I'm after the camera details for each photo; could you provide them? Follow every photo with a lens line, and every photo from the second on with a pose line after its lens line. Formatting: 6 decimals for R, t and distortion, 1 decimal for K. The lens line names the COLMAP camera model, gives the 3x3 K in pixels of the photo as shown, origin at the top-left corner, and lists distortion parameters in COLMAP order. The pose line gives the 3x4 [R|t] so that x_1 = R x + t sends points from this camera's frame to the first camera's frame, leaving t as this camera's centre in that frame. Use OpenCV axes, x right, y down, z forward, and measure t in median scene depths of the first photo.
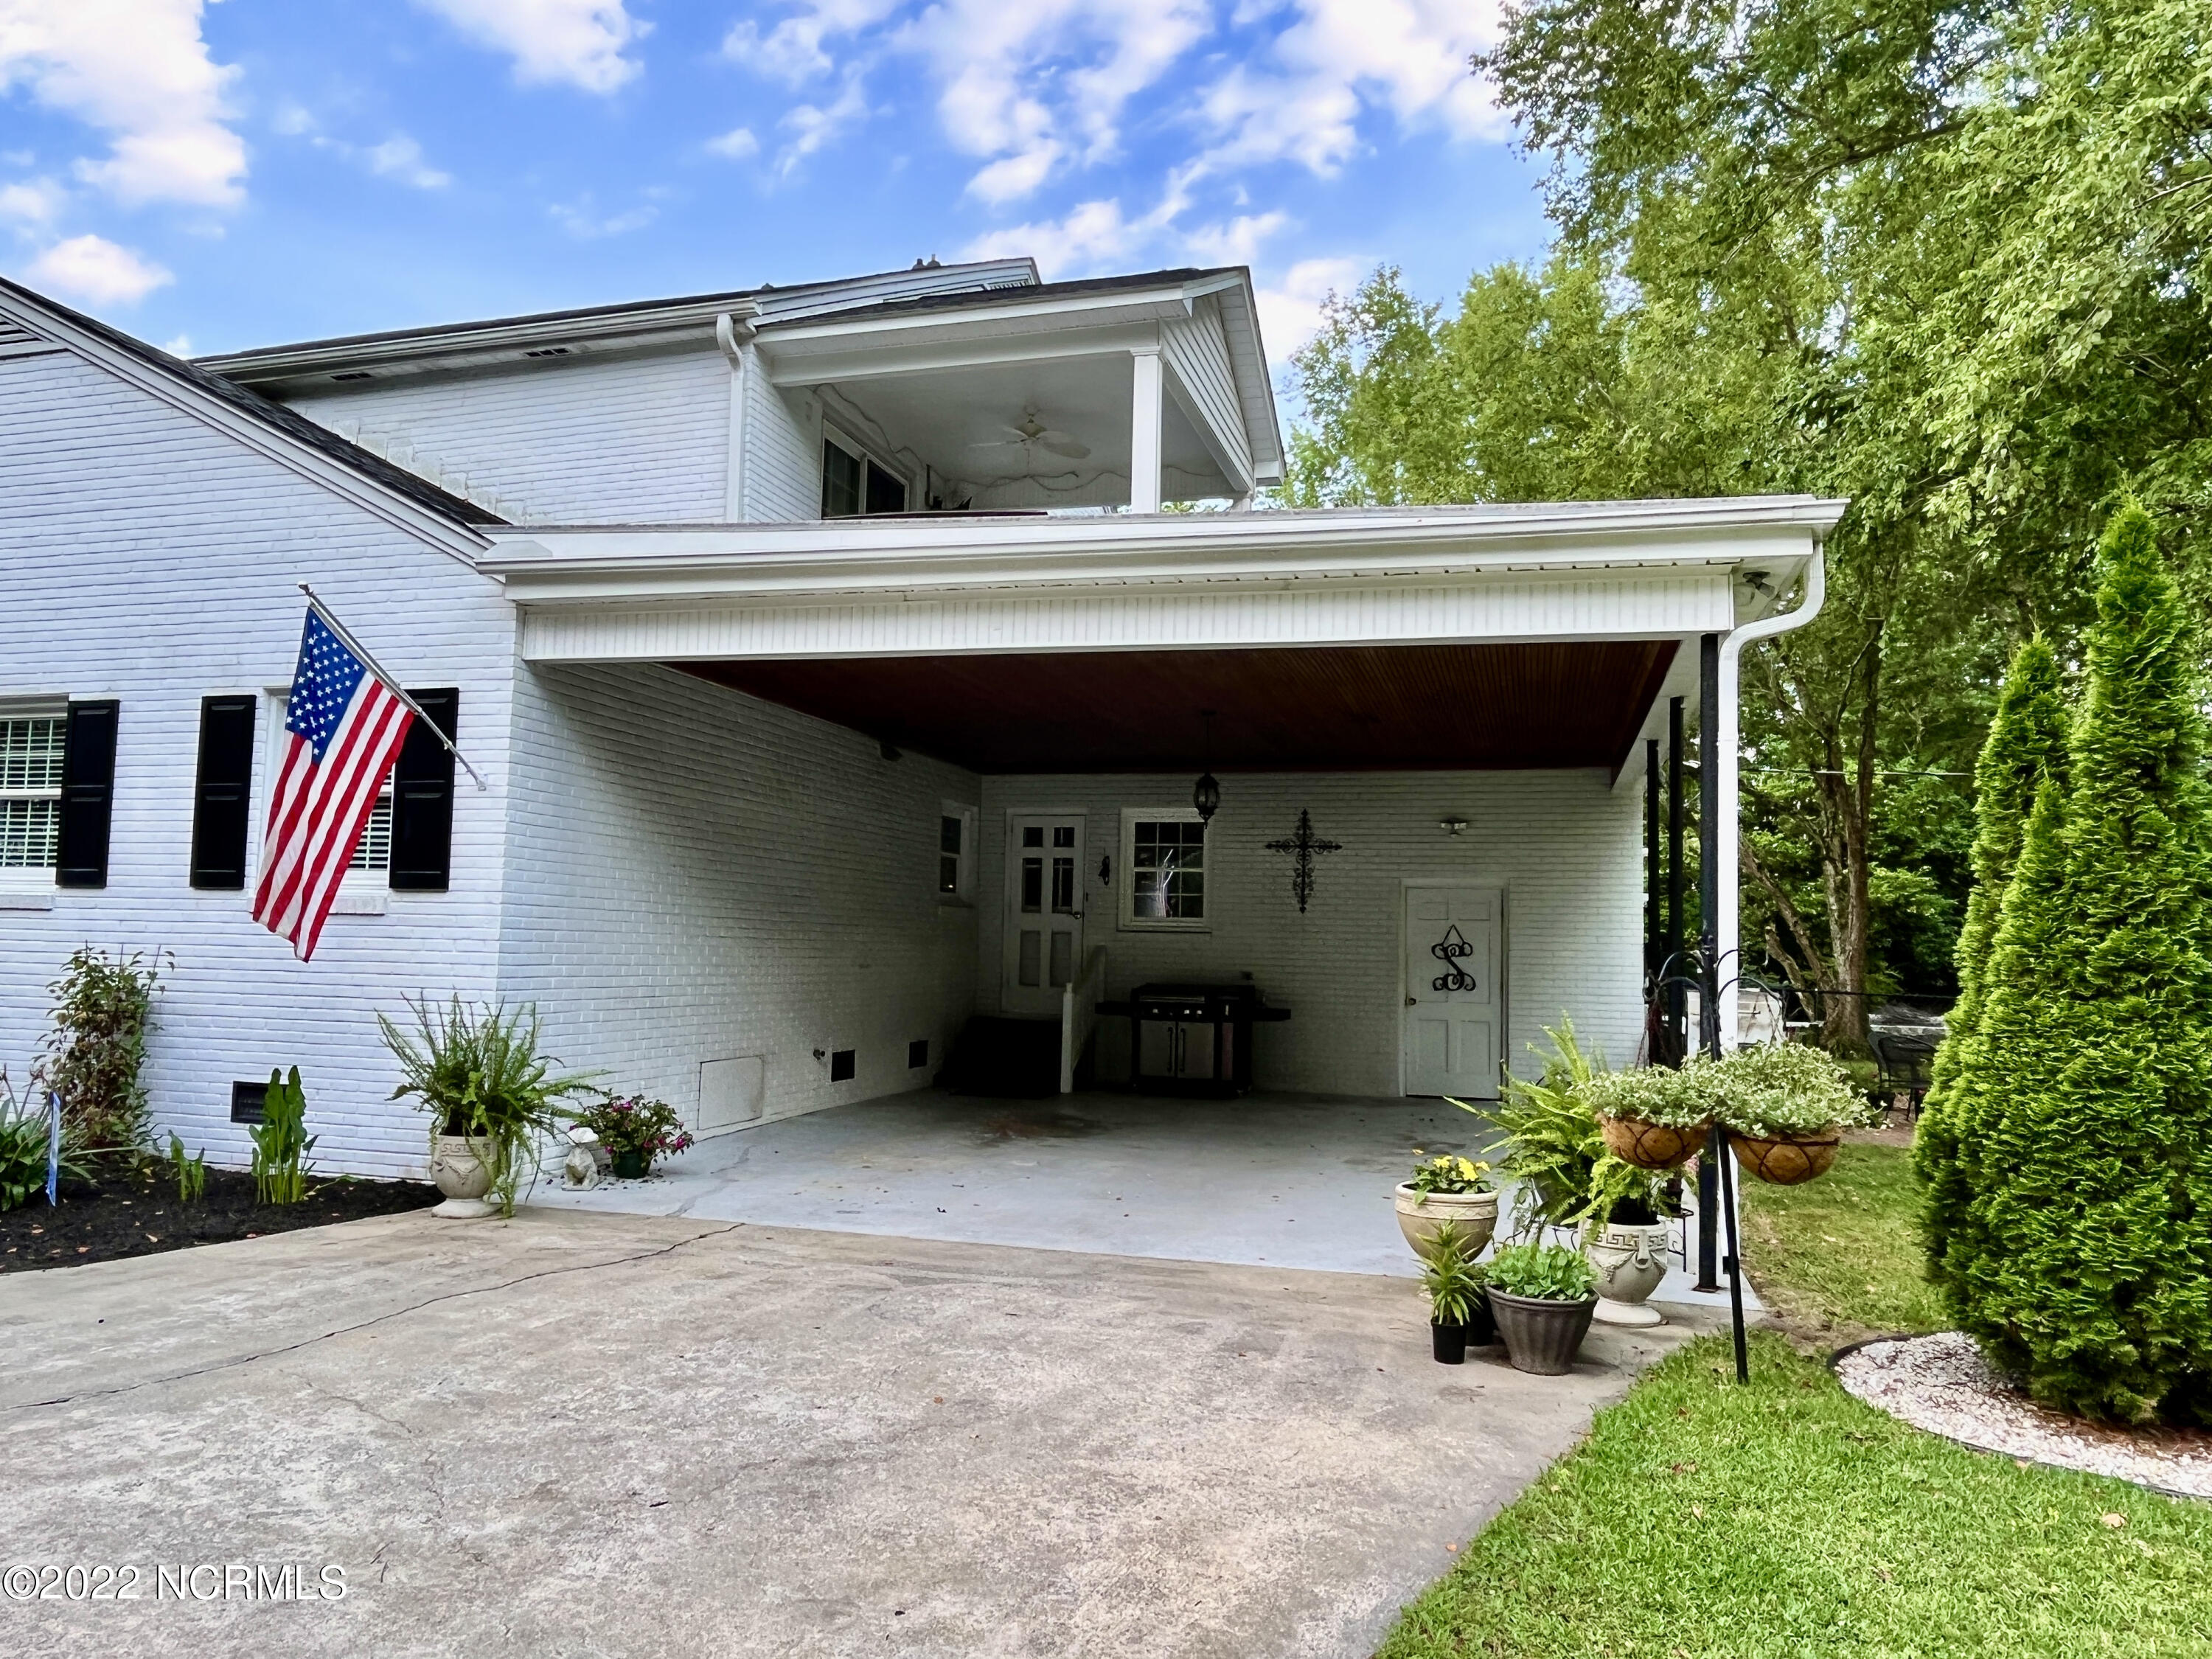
lens RADIAL K [[1490.9, 0, 1106.0], [0, 1490.9, 829.5], [0, 0, 1]] dist [0.021907, -0.001186]
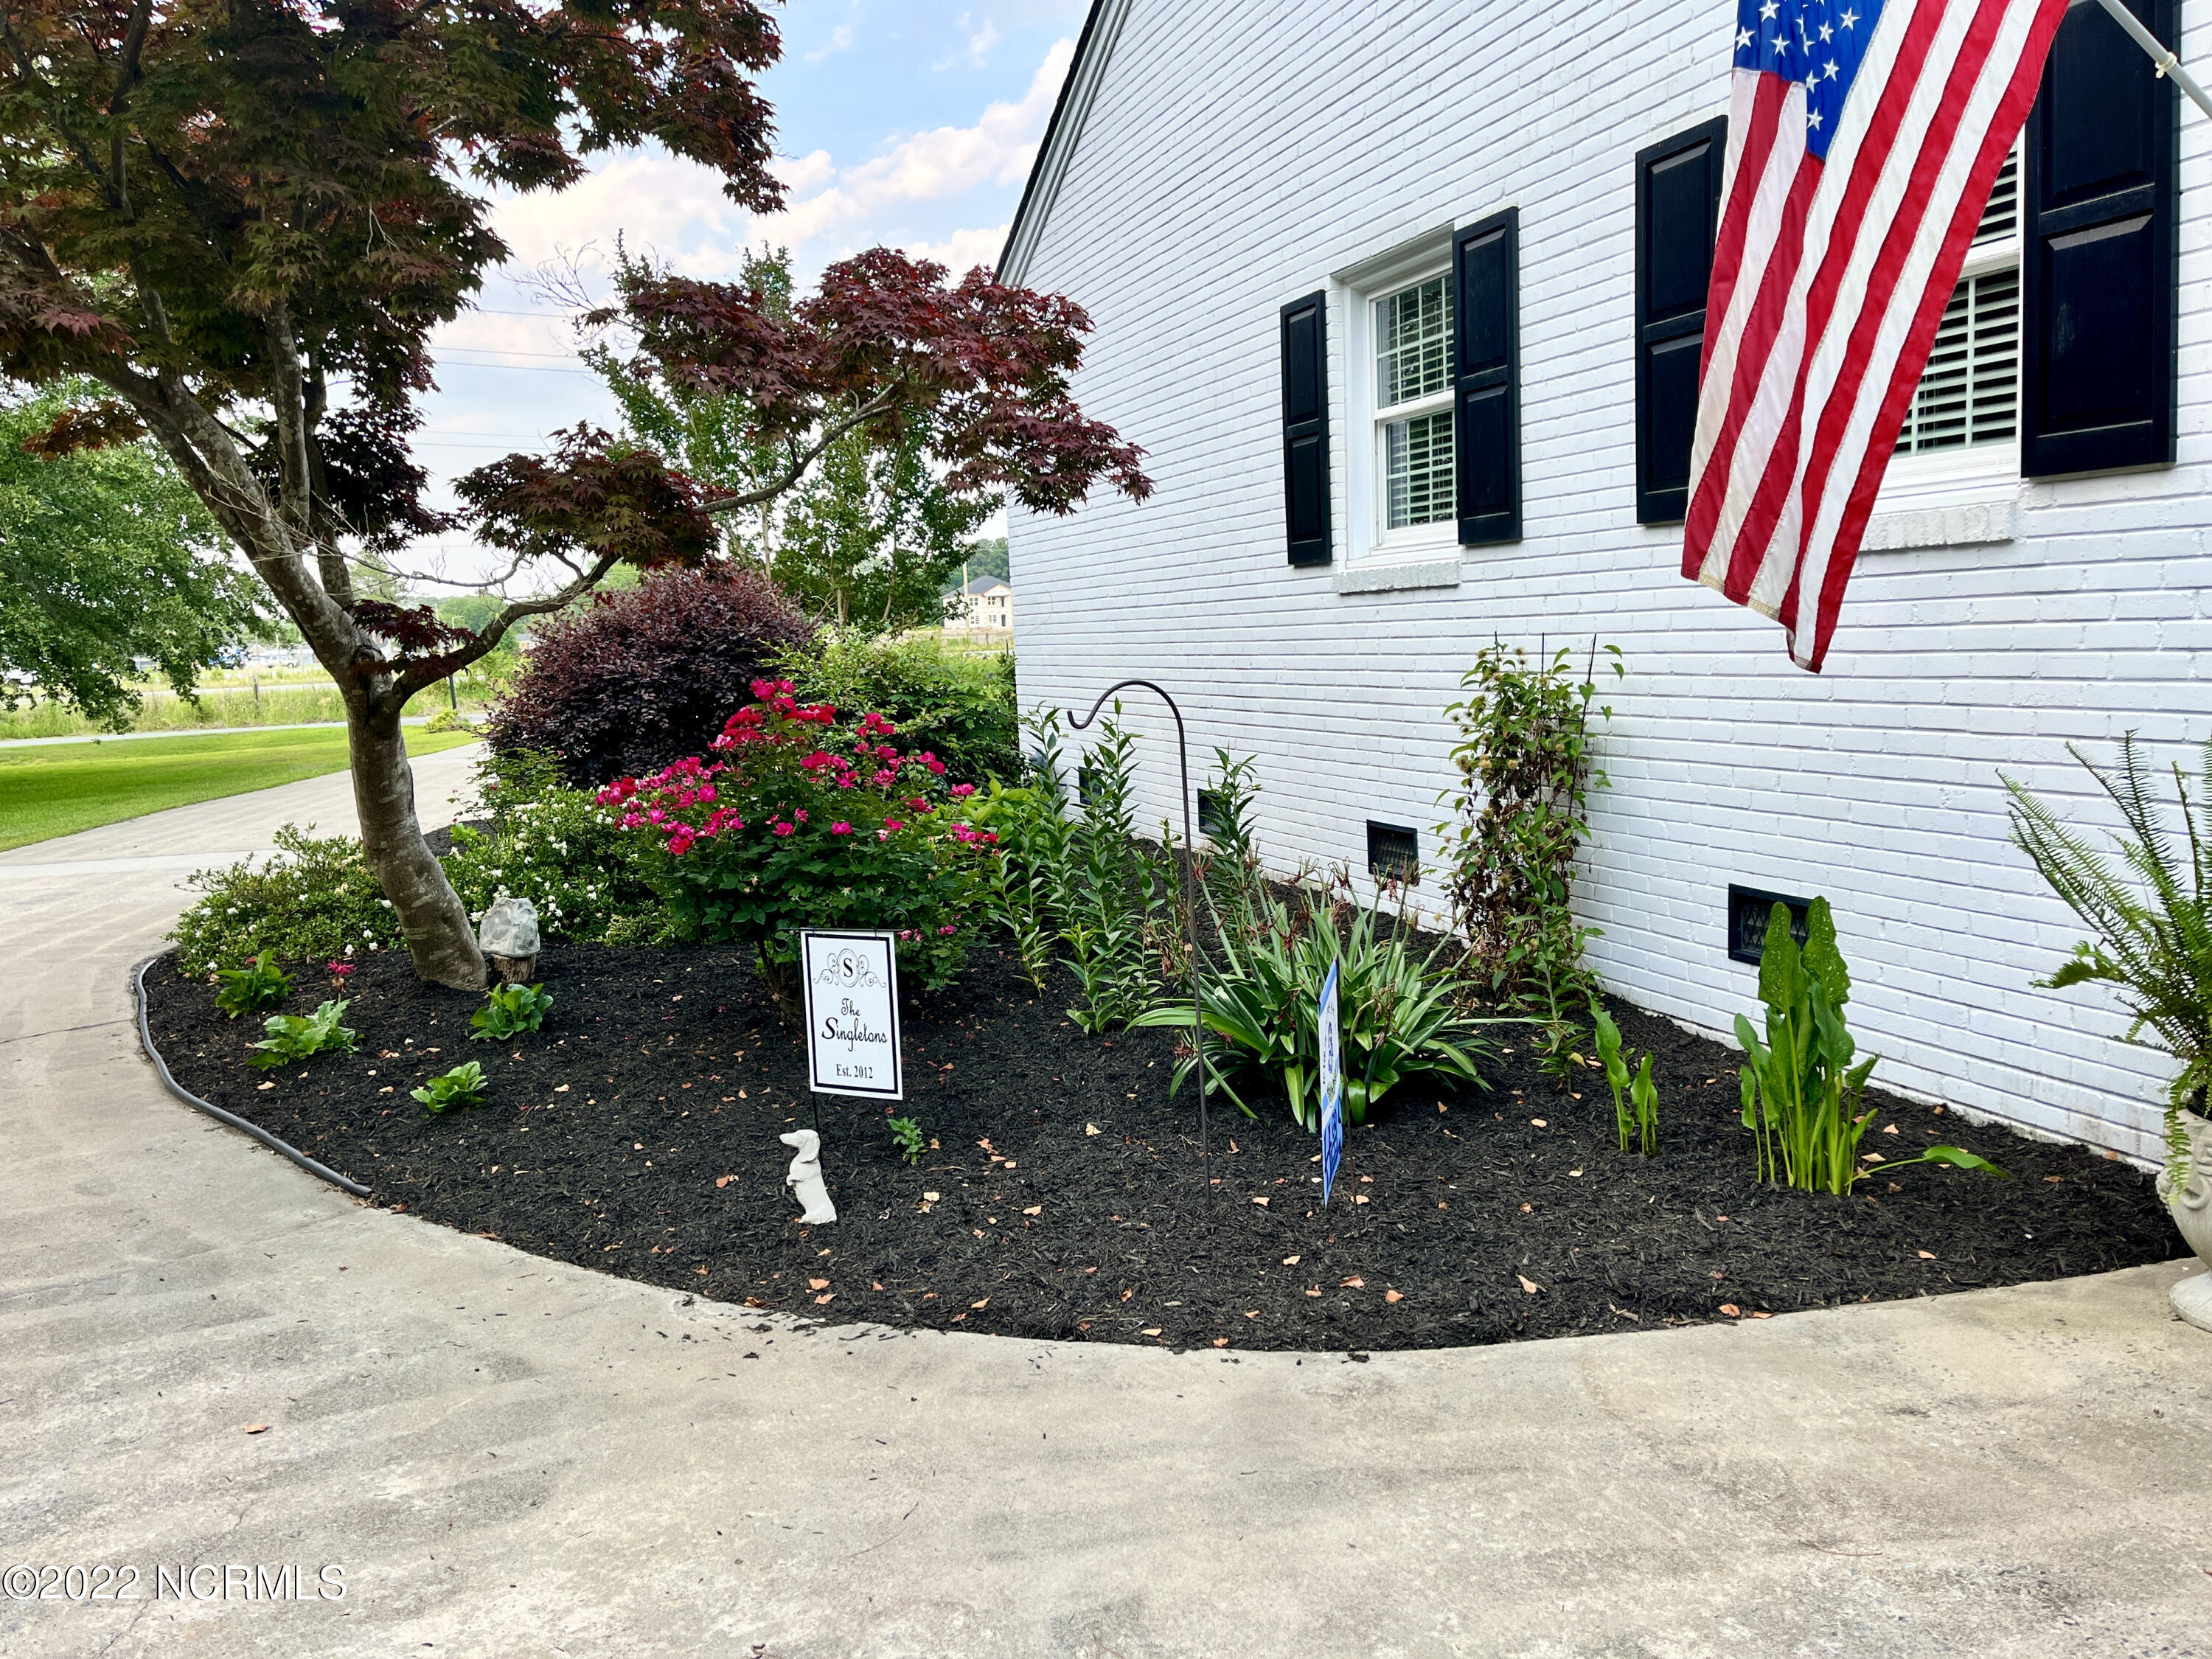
lens RADIAL K [[1673.4, 0, 1106.0], [0, 1673.4, 829.5], [0, 0, 1]] dist [0.048592, 0.000658]
pose [[0.599510, 0.048126, -0.798919, -0.234769], [0.119423, 0.981638, 0.148747, 0.033015], [0.791408, -0.184584, 0.582754, 0.478348]]
